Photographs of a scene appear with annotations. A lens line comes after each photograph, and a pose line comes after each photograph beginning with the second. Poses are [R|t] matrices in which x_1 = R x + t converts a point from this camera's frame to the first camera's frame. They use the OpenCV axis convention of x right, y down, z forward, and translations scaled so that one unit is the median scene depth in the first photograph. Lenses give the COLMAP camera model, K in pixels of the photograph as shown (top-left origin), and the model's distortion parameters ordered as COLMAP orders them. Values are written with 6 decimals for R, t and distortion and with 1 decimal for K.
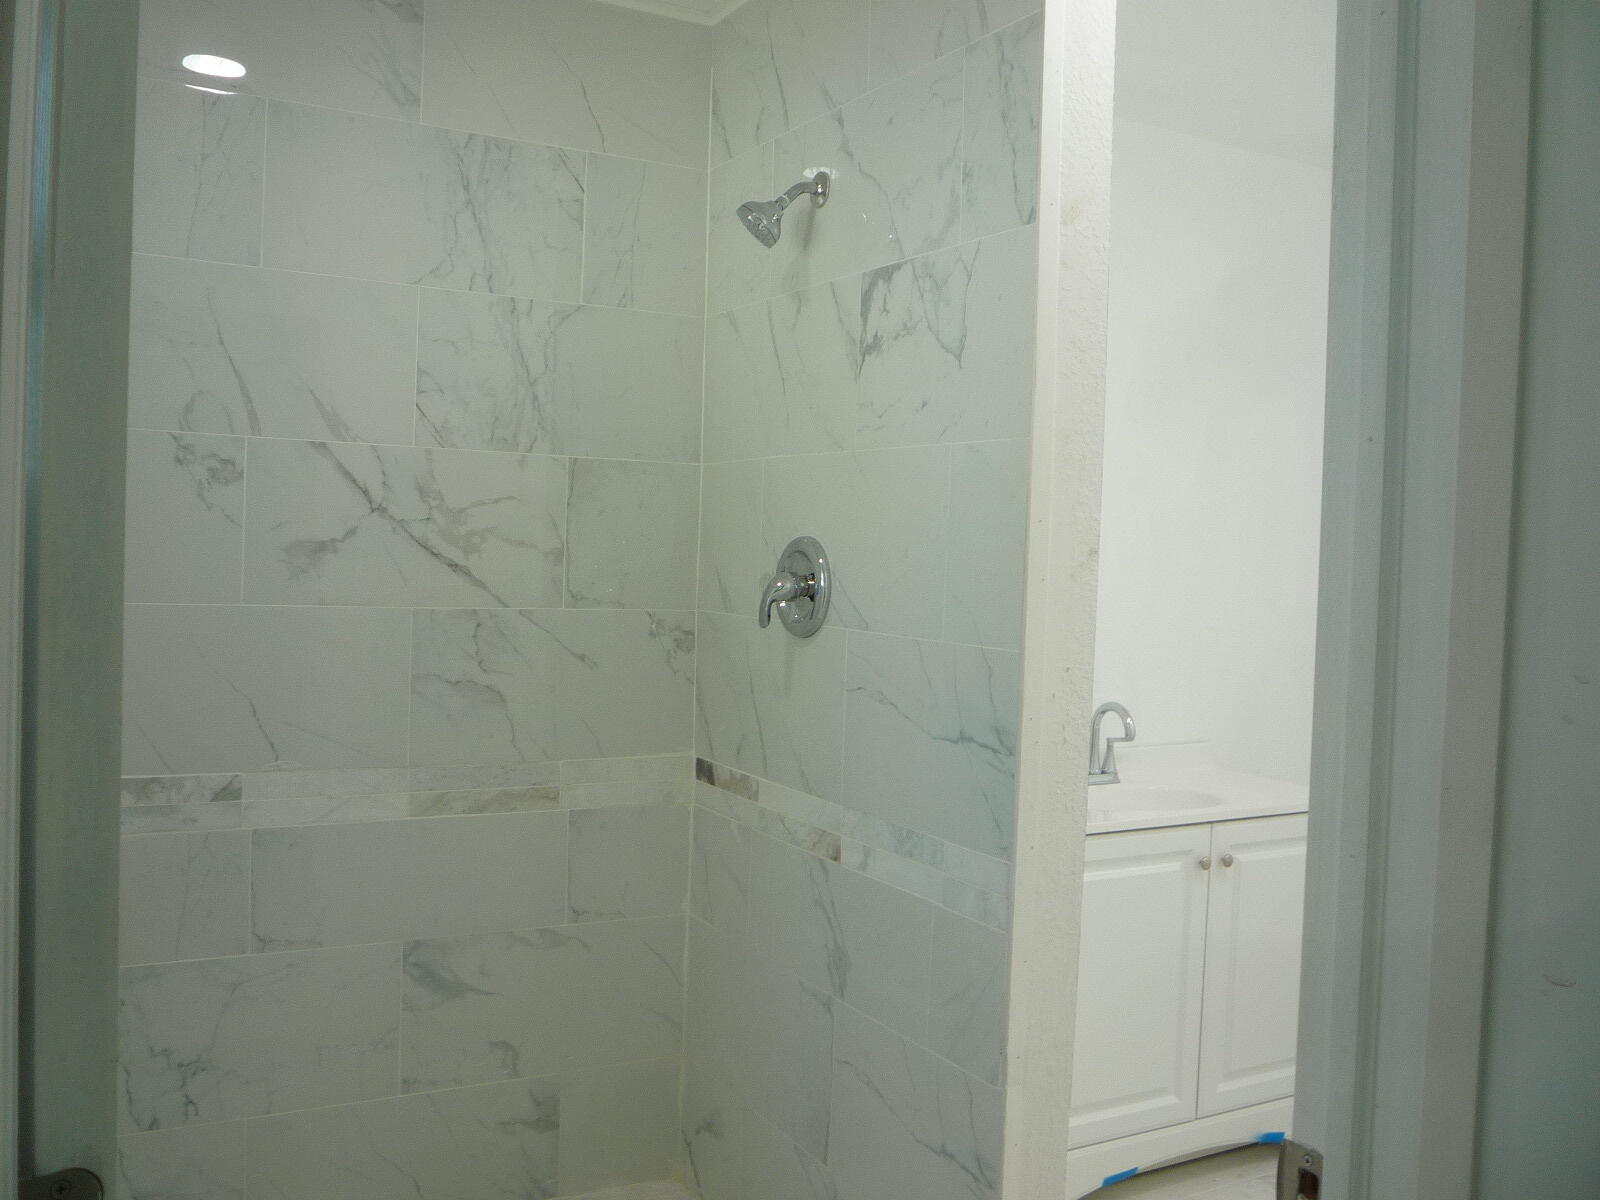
lens RADIAL K [[1398.1, 0, 798.8], [0, 1398.1, 600.5], [0, 0, 1]] dist [-0.049911, 0.014346]
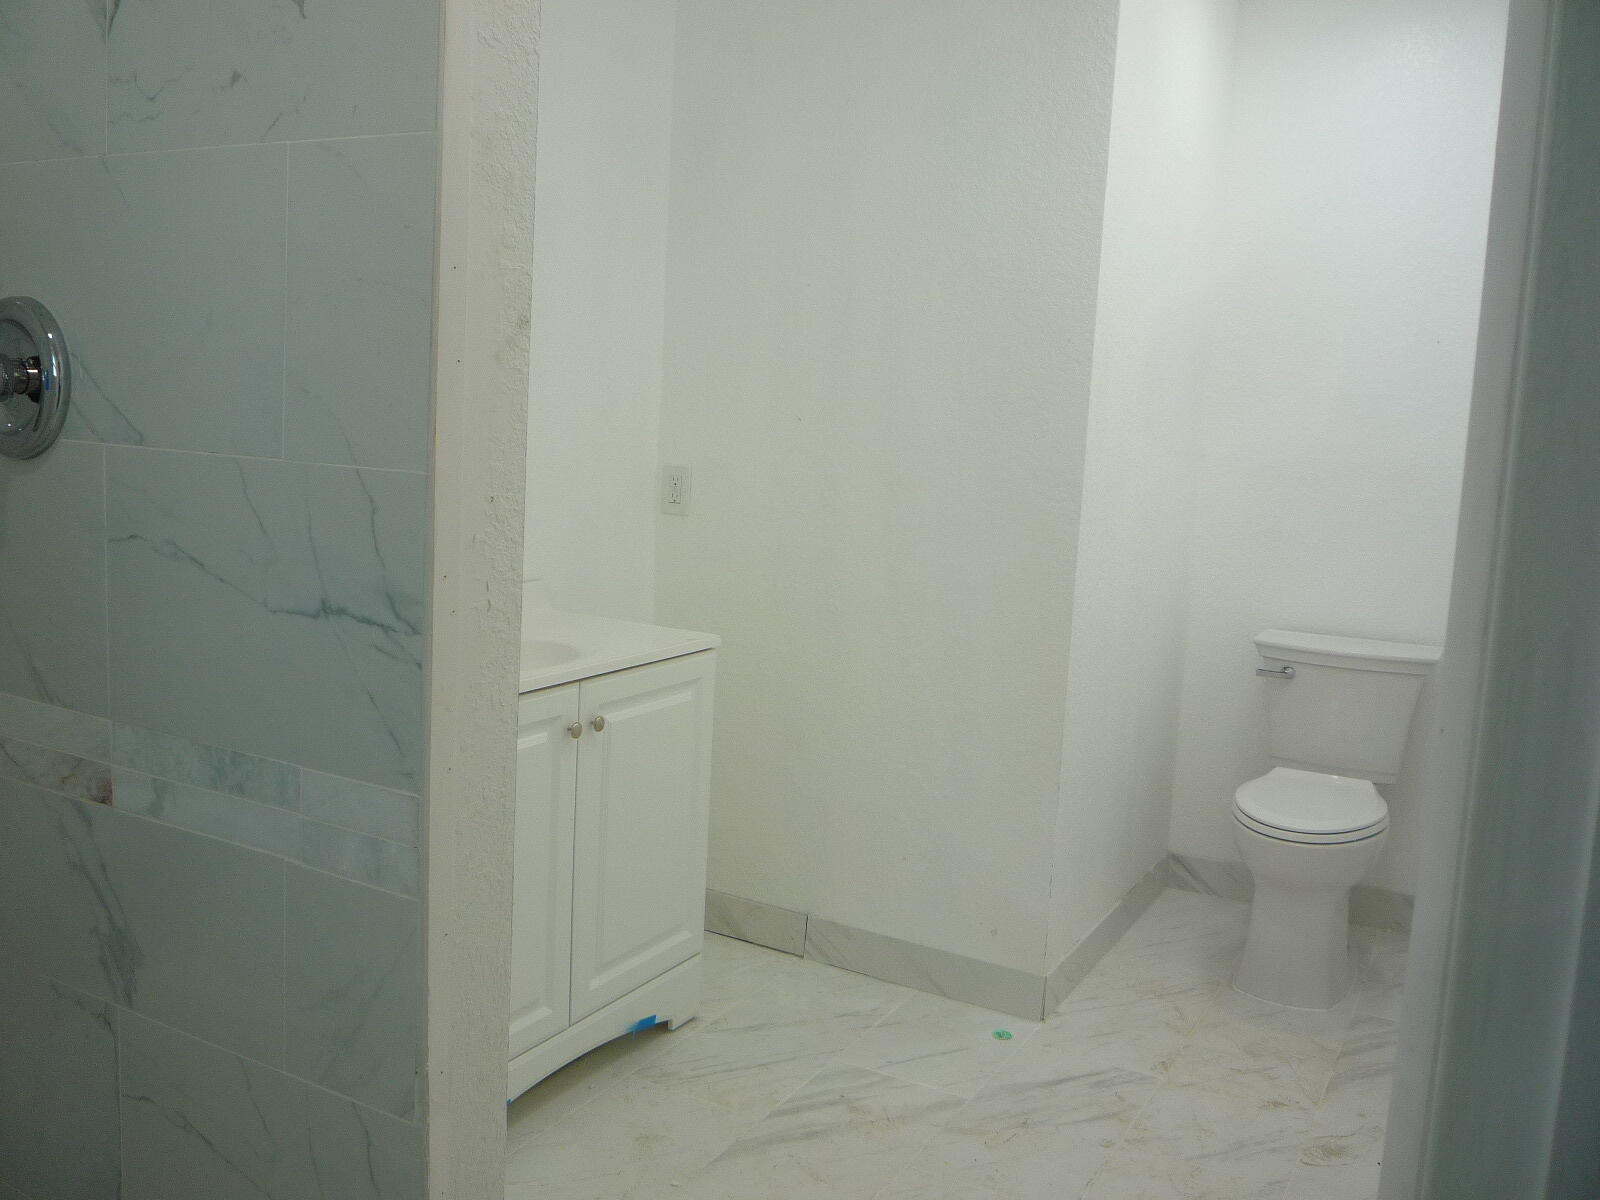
lens RADIAL K [[1398.1, 0, 798.9], [0, 1398.1, 597.9], [0, 0, 1]] dist [-0.049911, 0.014346]
pose [[0.852393, -0.060897, 0.519344, -0.027862], [-0.002907, 0.992628, 0.121166, 0.013521], [-0.522894, -0.104790, 0.845932, 0.318652]]
